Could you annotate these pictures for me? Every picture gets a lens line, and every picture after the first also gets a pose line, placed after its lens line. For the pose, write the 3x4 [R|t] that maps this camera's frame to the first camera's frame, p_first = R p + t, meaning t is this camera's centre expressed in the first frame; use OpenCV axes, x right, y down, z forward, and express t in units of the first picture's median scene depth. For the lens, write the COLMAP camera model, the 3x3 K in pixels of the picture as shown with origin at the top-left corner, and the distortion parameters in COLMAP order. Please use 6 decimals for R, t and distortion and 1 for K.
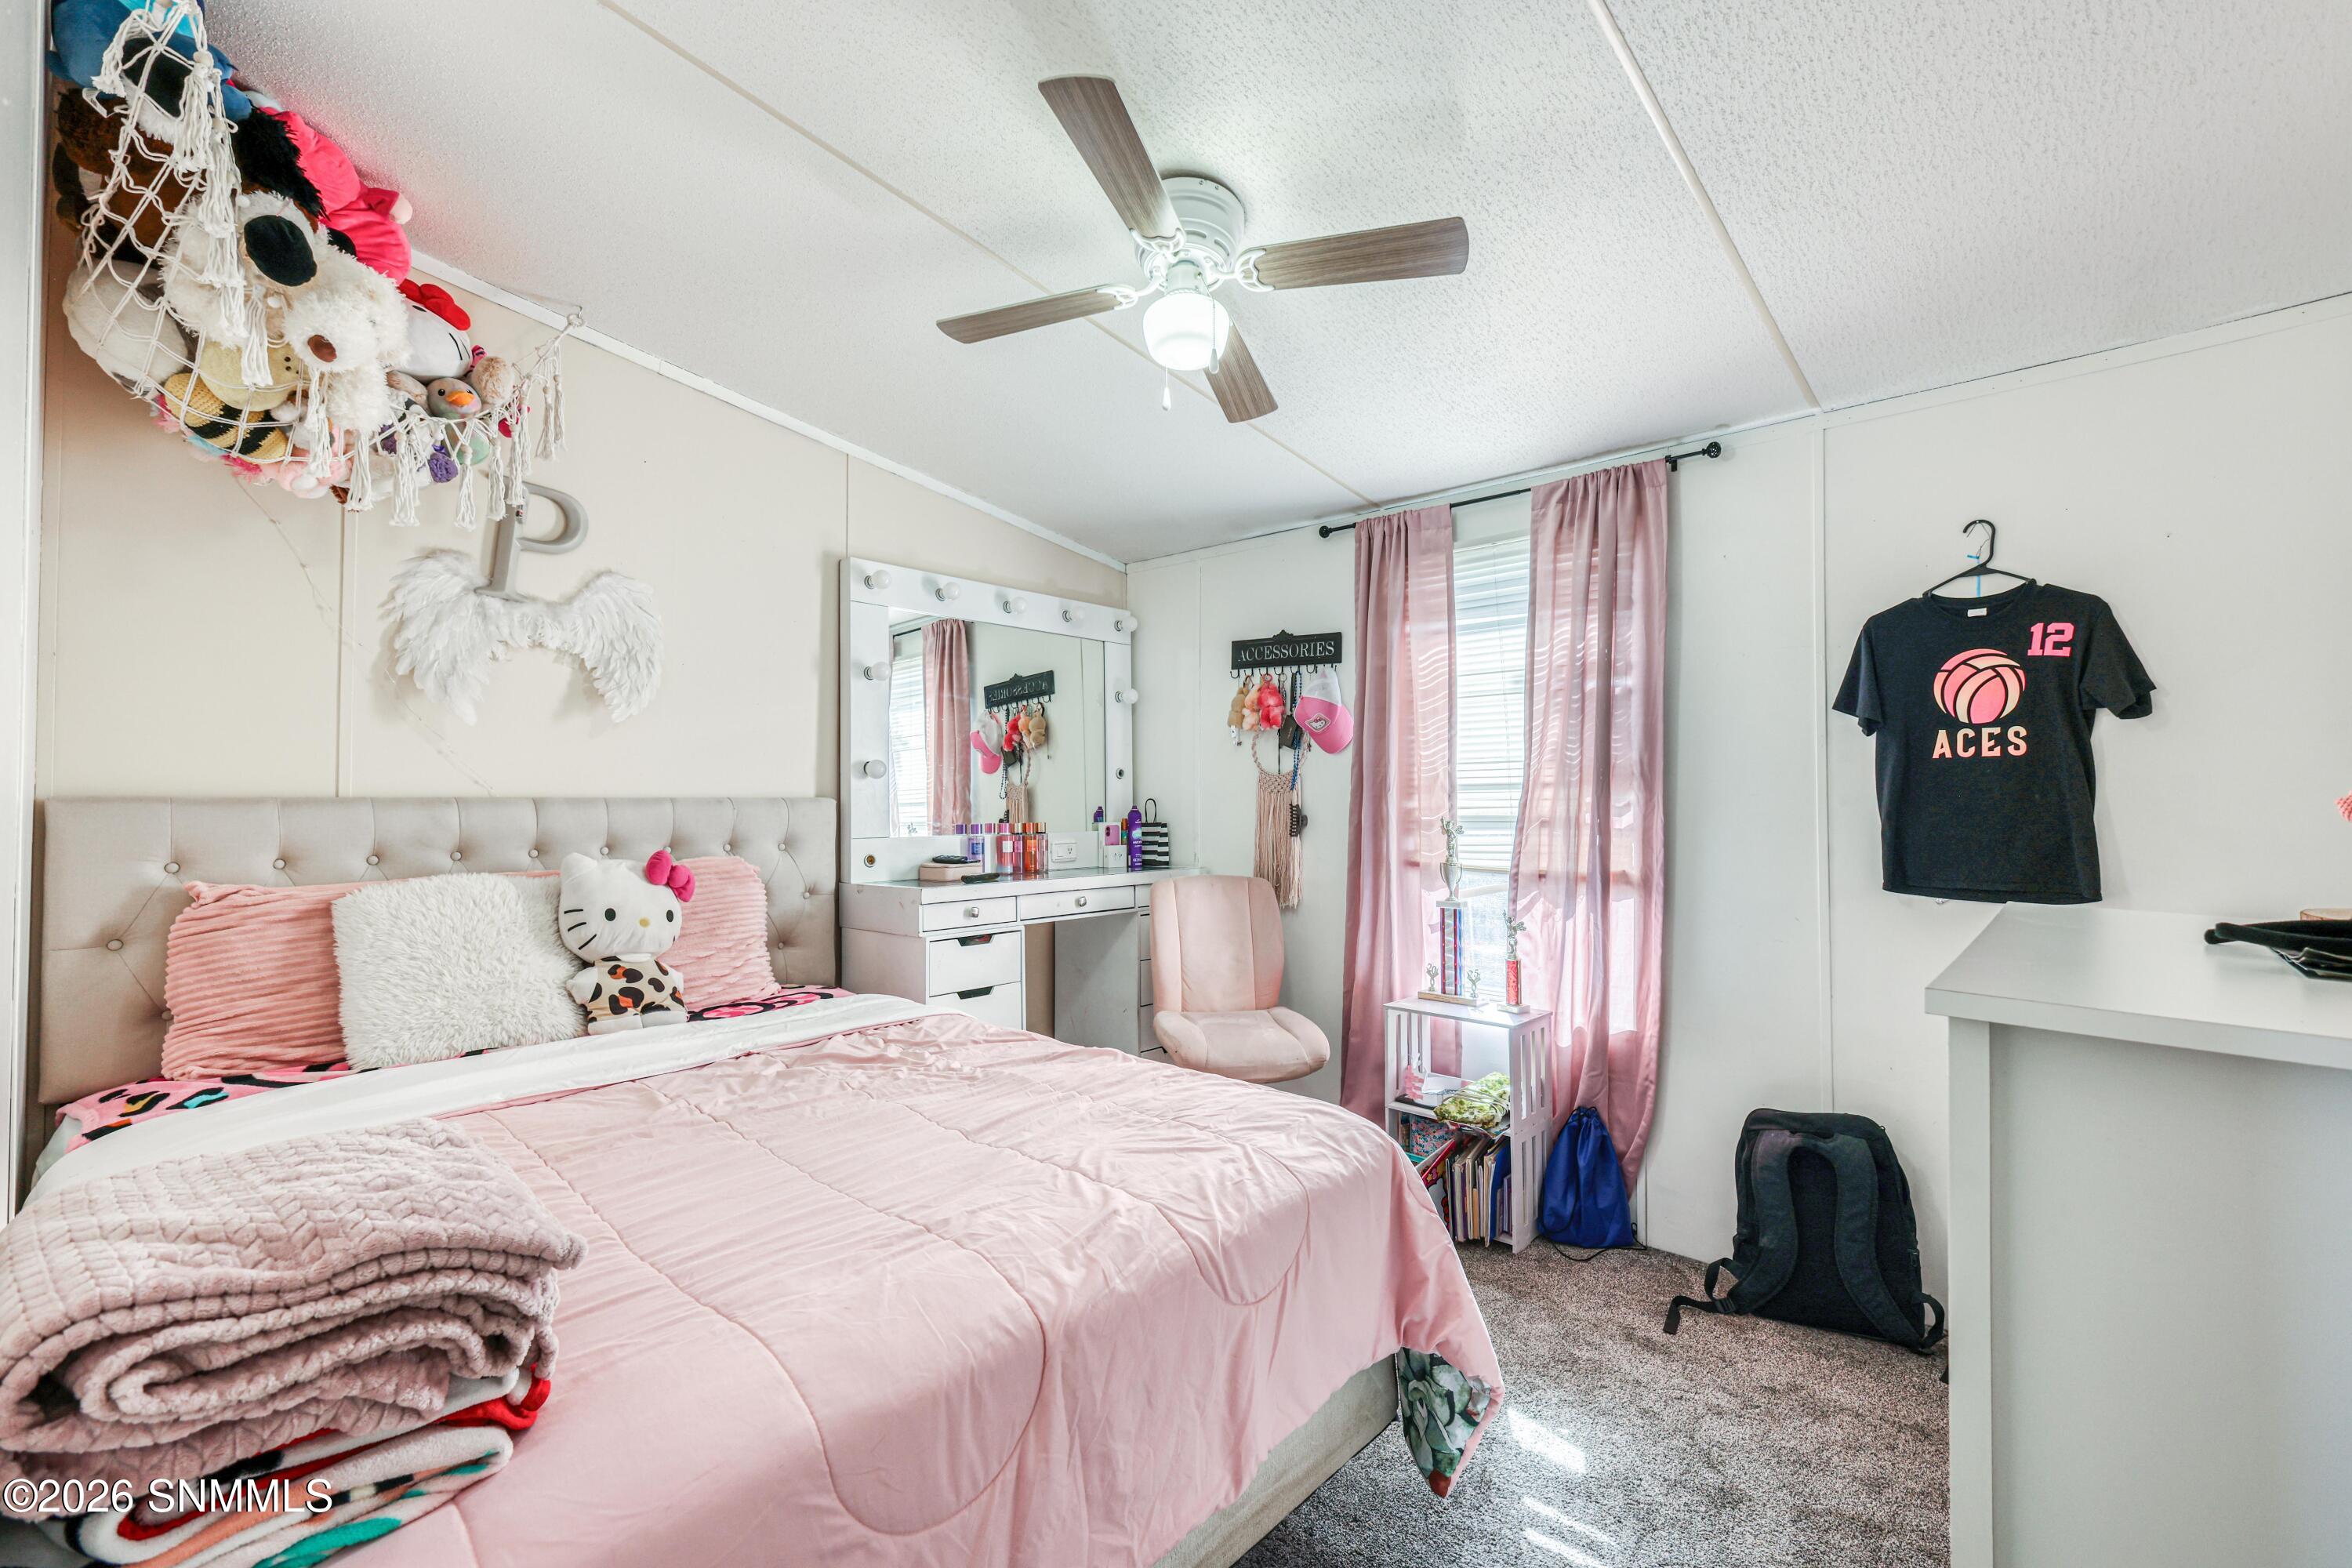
lens RADIAL K [[1056.3, 0, 1170.3], [0, 1056.3, 791.0], [0, 0, 1]] dist [0.008620, -0.000194]
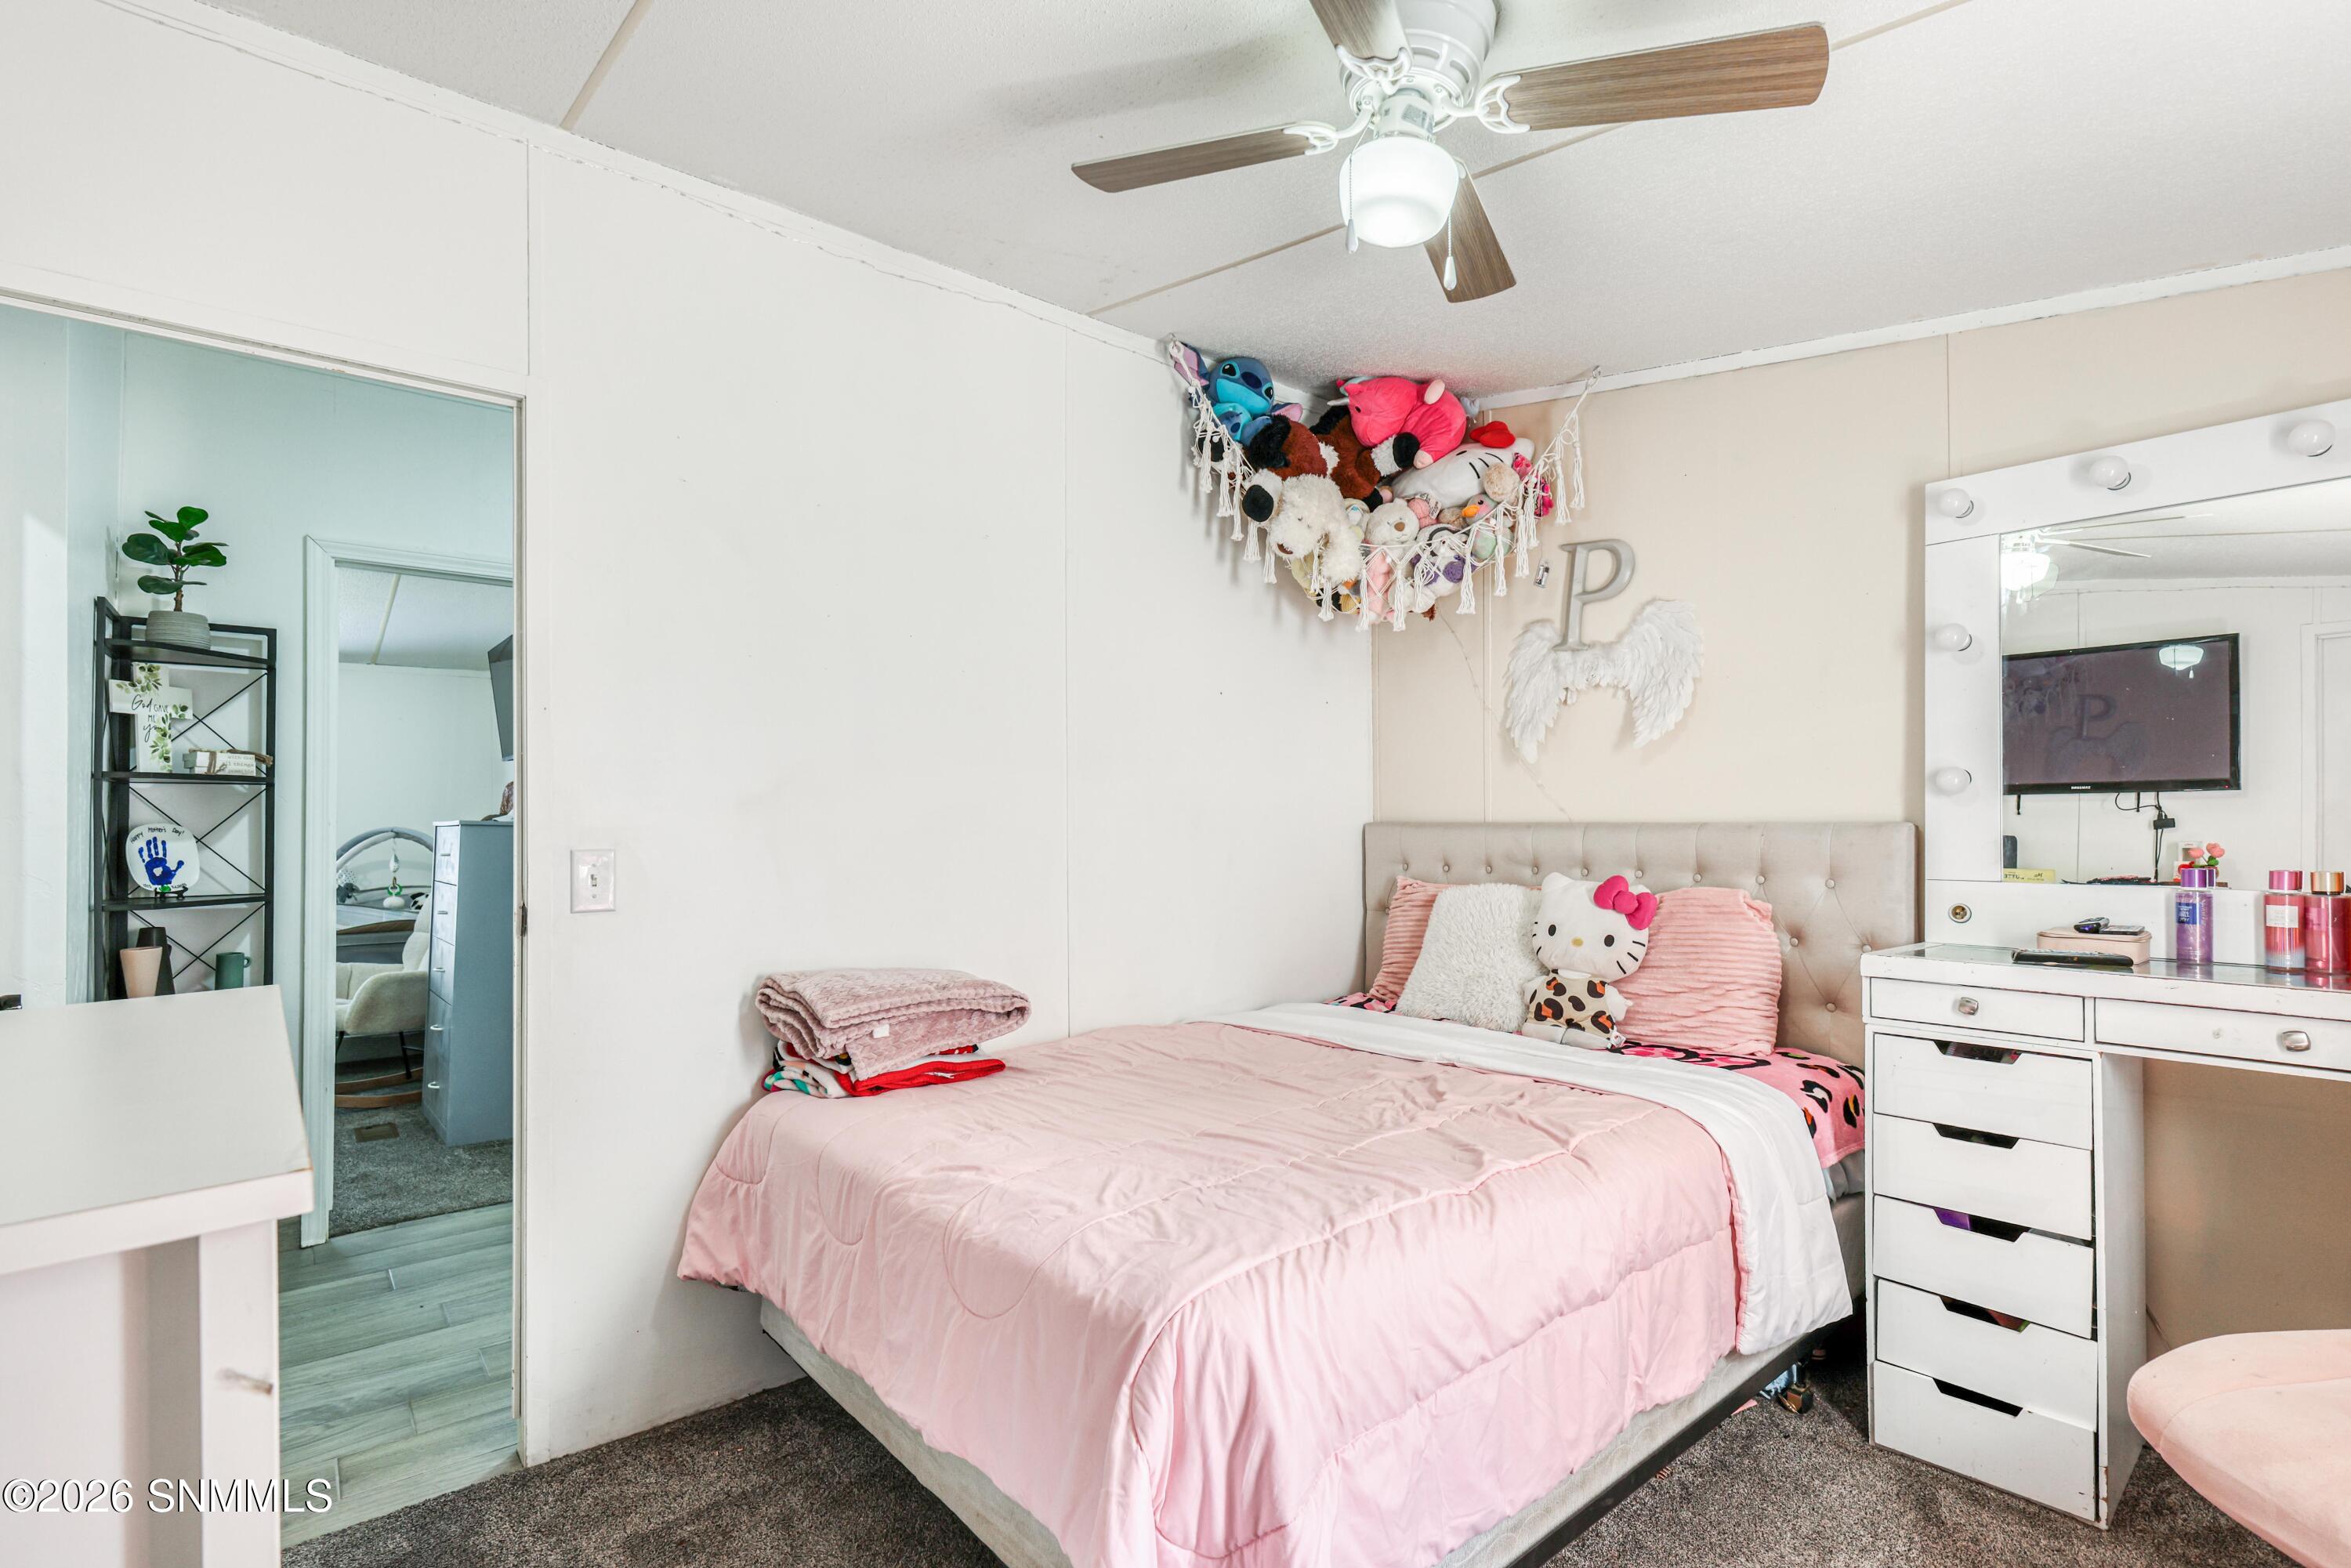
lens RADIAL K [[1055.8, 0, 1141.9], [0, 1055.8, 816.1], [0, 0, 1]] dist [0.008620, -0.000194]
pose [[-0.138093, -0.005884, -0.990402, 0.583401], [0.013047, 0.999885, -0.007760, 0.001834], [0.990333, -0.013994, -0.138000, 0.702174]]
